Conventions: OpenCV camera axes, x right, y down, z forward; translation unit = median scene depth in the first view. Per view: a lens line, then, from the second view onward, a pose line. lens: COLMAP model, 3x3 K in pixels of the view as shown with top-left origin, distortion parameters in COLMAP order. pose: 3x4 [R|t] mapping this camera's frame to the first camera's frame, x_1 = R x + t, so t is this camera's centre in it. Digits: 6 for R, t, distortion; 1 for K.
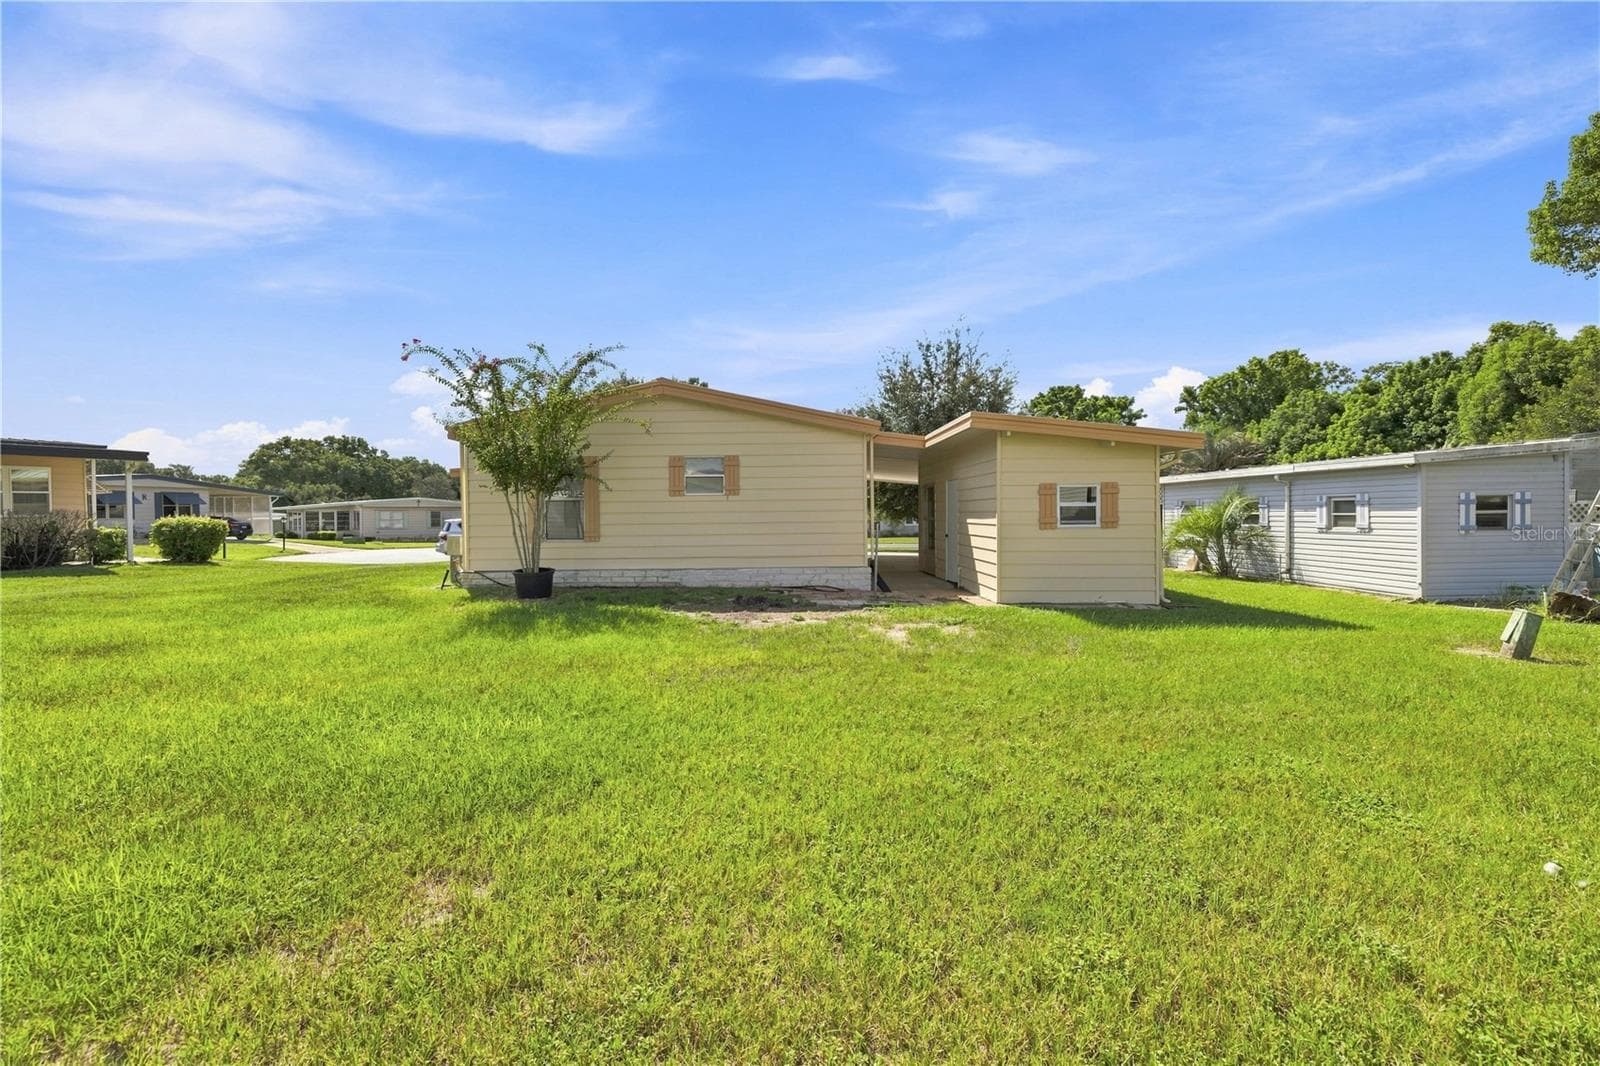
lens RADIAL K [[672.4, 0, 798.0], [0, 672.4, 516.9], [0, 0, 1]] dist [0.002724, 0.000481]
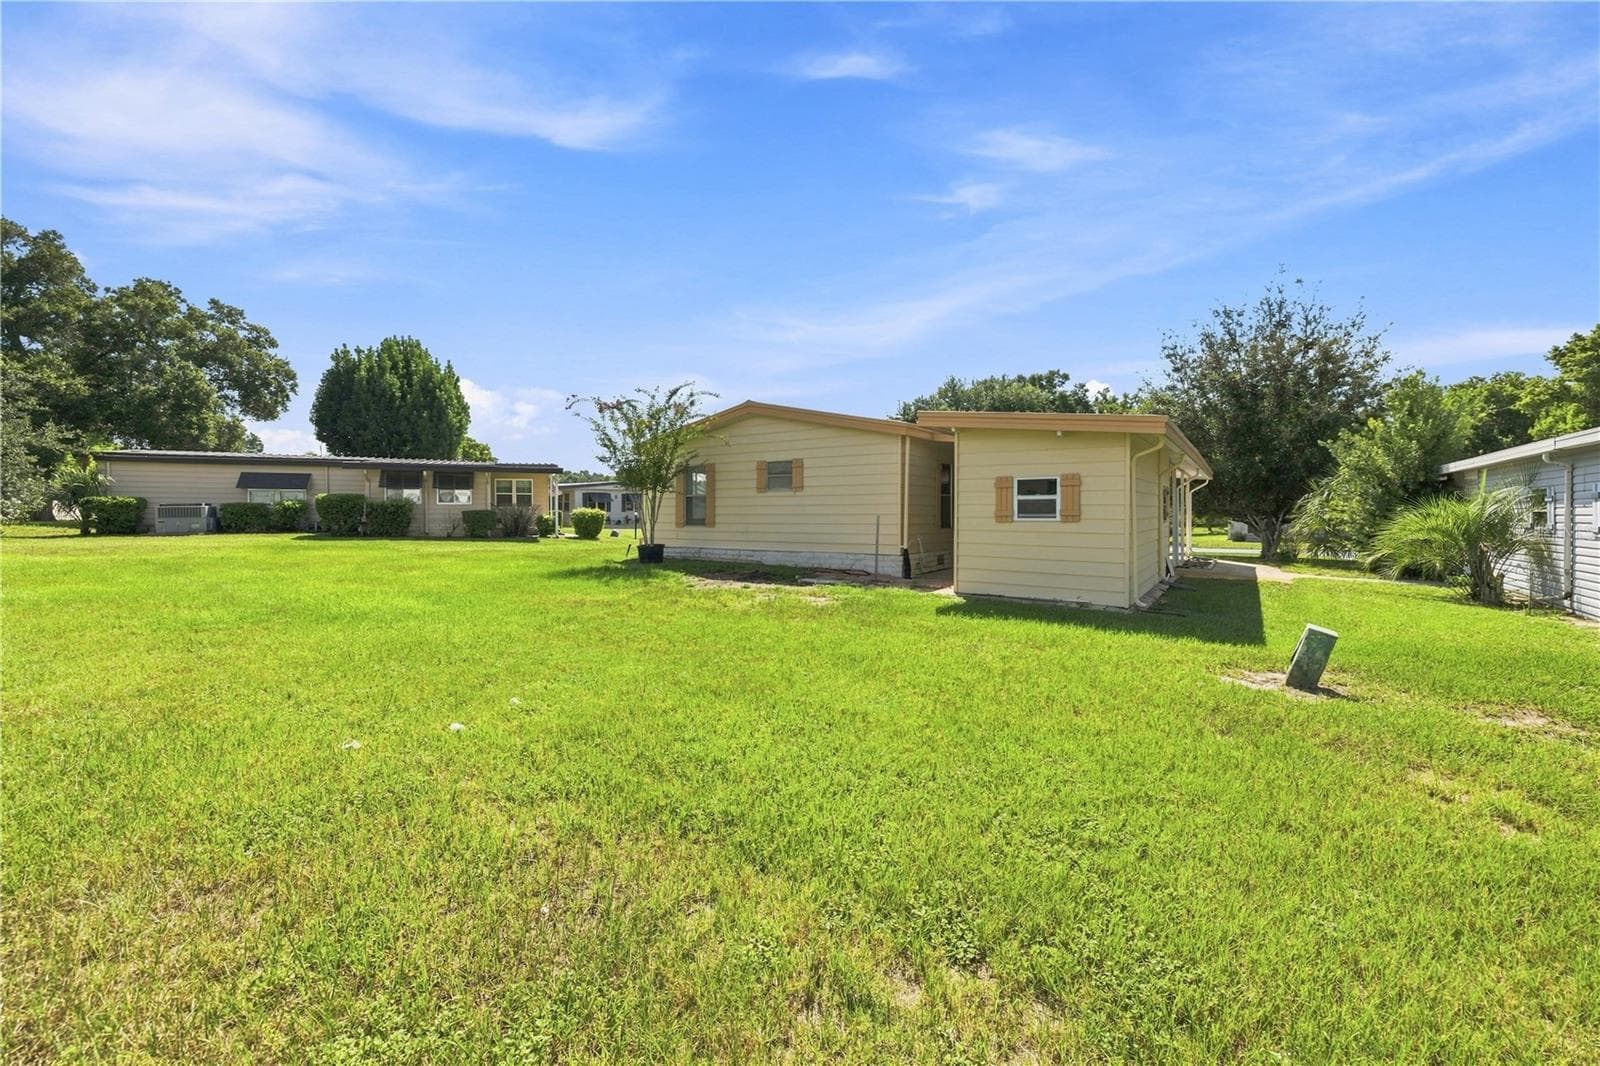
lens RADIAL K [[672.4, 0, 798.0], [0, 672.4, 516.9], [0, 0, 1]] dist [0.002724, 0.000481]
pose [[0.820122, 0.011845, -0.572066, 0.598543], [-0.009832, 0.999930, 0.006609, 0.005431], [0.572104, 0.000204, 0.820181, 0.005415]]
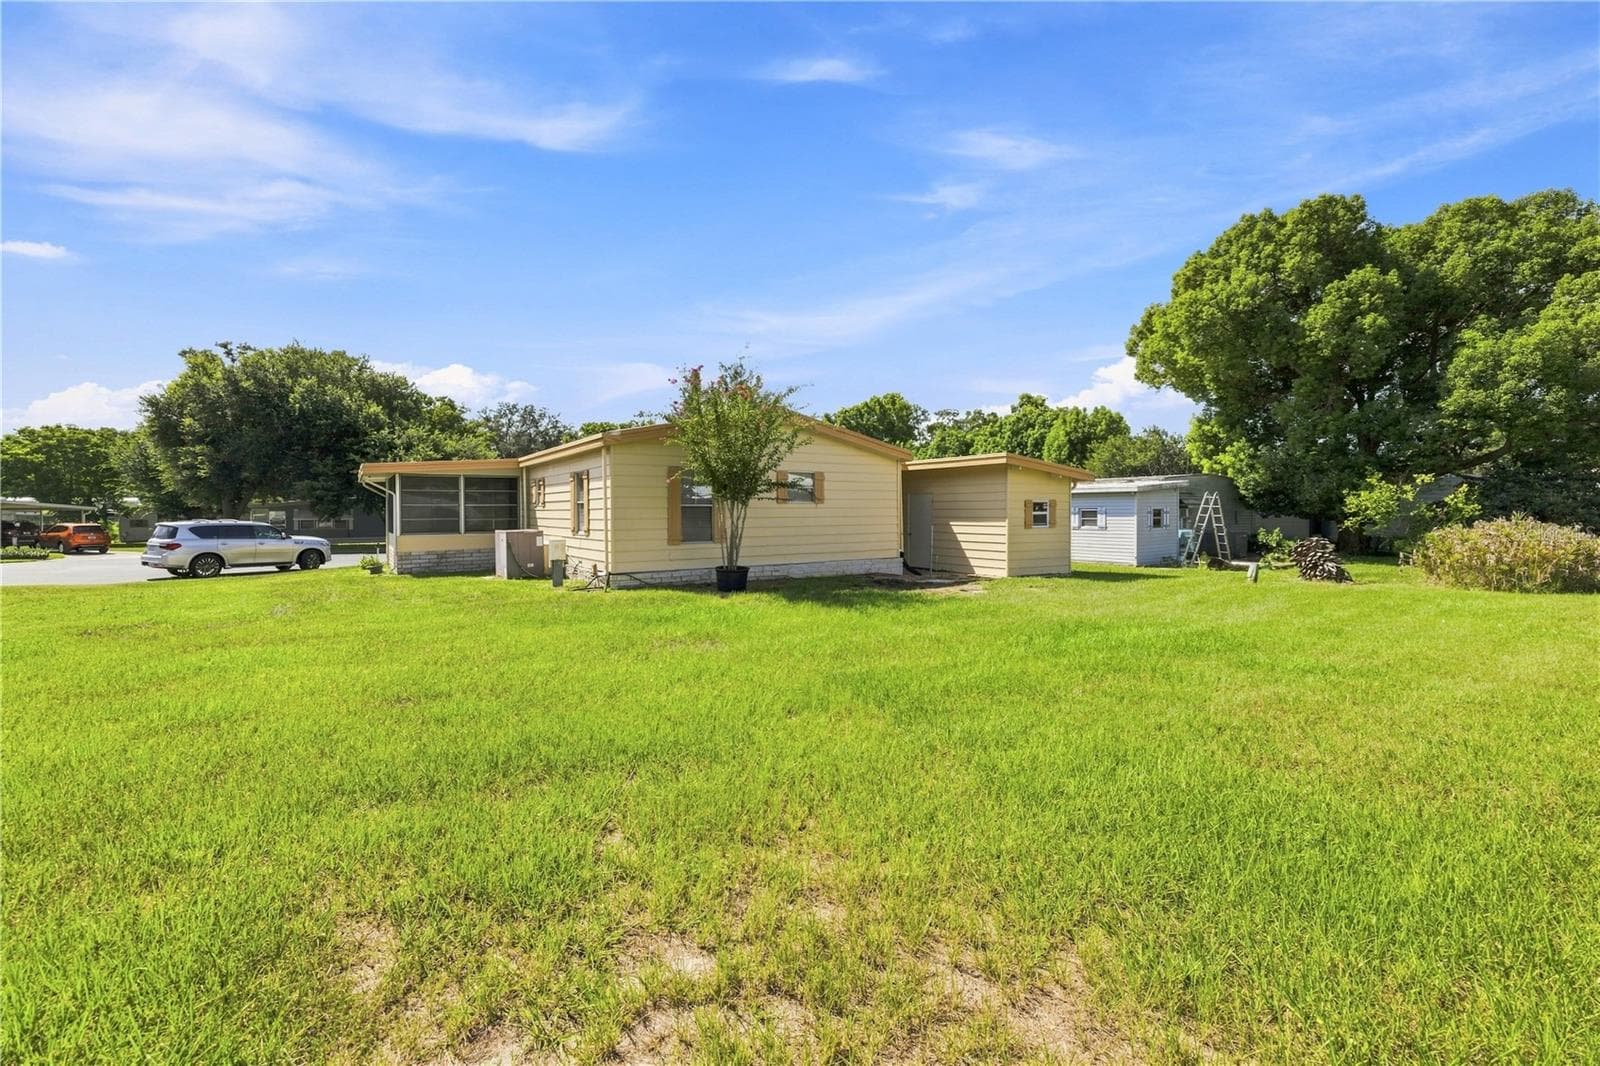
lens RADIAL K [[672.4, 0, 798.0], [0, 672.4, 516.9], [0, 0, 1]] dist [0.002724, 0.000481]
pose [[0.841053, 0.002266, 0.540947, -0.806367], [-0.000250, 0.999993, -0.003799, -0.002427], [-0.540952, 0.003060, 0.841048, -0.028914]]
